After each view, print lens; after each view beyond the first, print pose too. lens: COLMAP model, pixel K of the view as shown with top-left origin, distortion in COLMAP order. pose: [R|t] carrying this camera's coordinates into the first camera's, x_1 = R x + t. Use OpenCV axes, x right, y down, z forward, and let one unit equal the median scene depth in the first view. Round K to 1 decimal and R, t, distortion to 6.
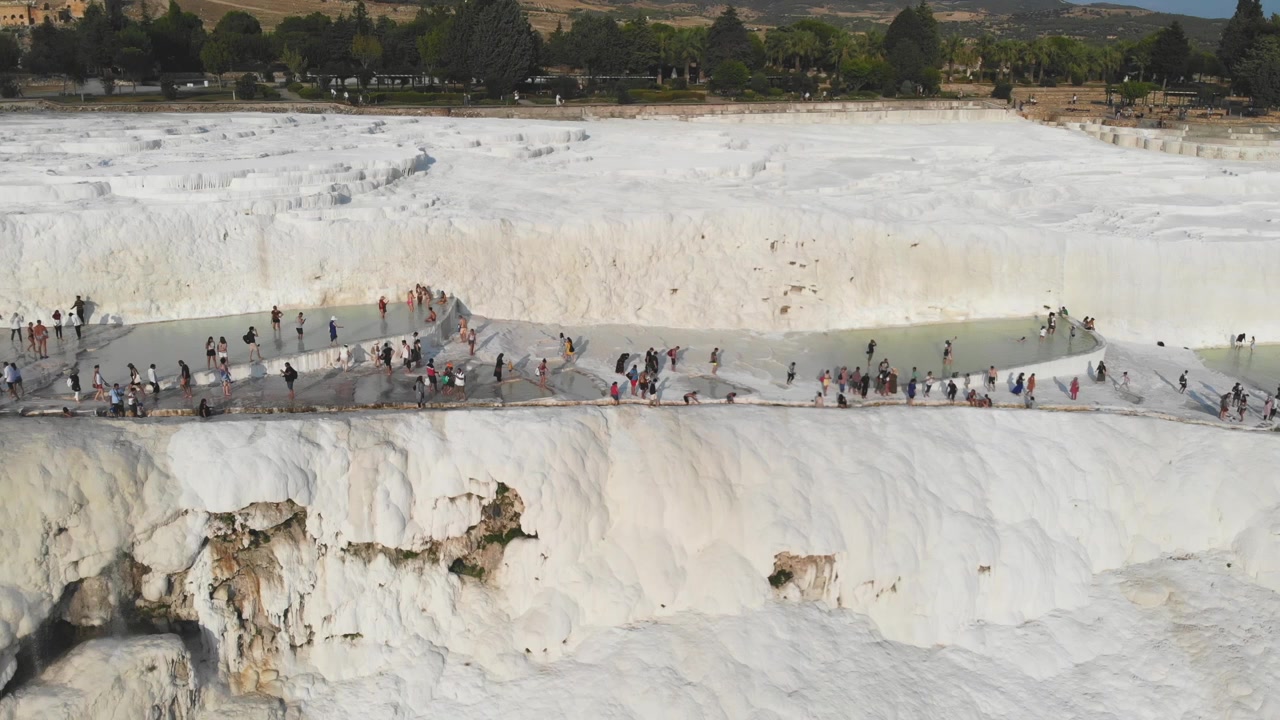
lens RADIAL K [[1006.1, 0, 648.6], [0, 1006.1, 362.8], [0, 0, 1]] dist [0.084657, -0.204181]
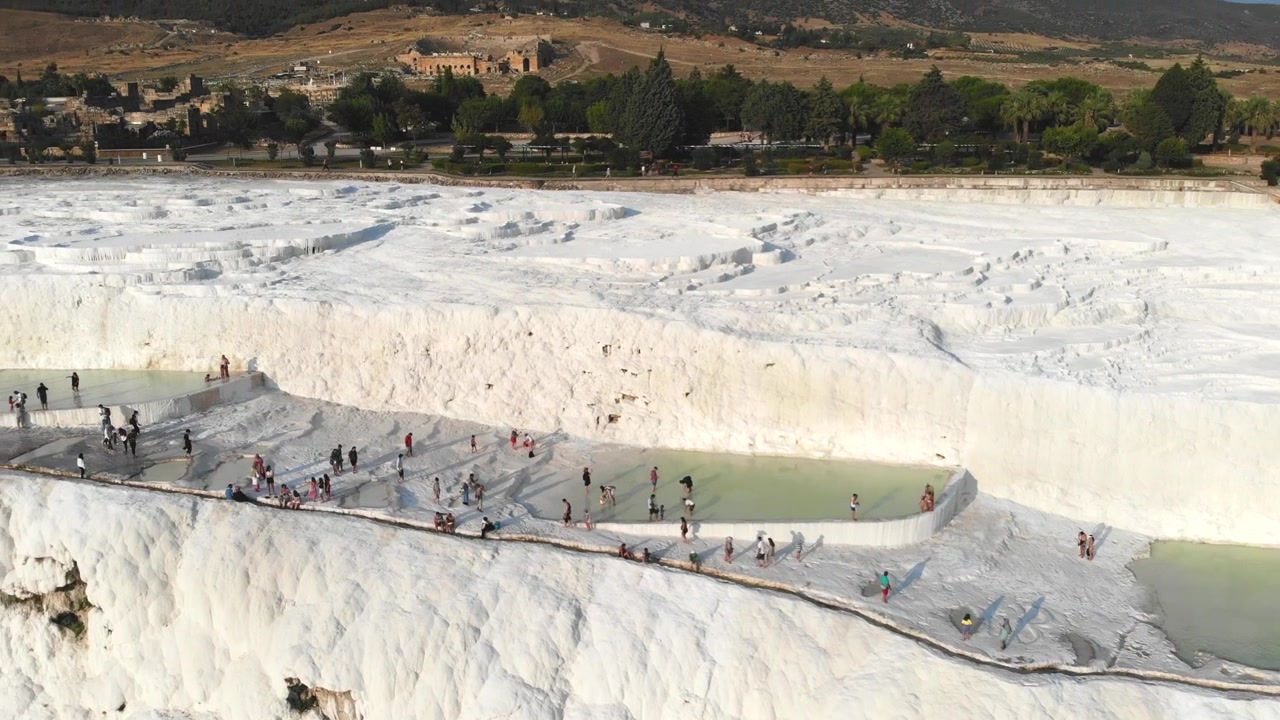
lens RADIAL K [[1006.1, 0, 654.3], [0, 1006.1, 367.1], [0, 0, 1]] dist [0.084657, -0.204181]
pose [[0.898500, 0.106175, -0.425941, 0.613651], [-0.120940, 0.992630, -0.007681, -0.106345], [0.421986, 0.058414, 0.904718, 0.184443]]
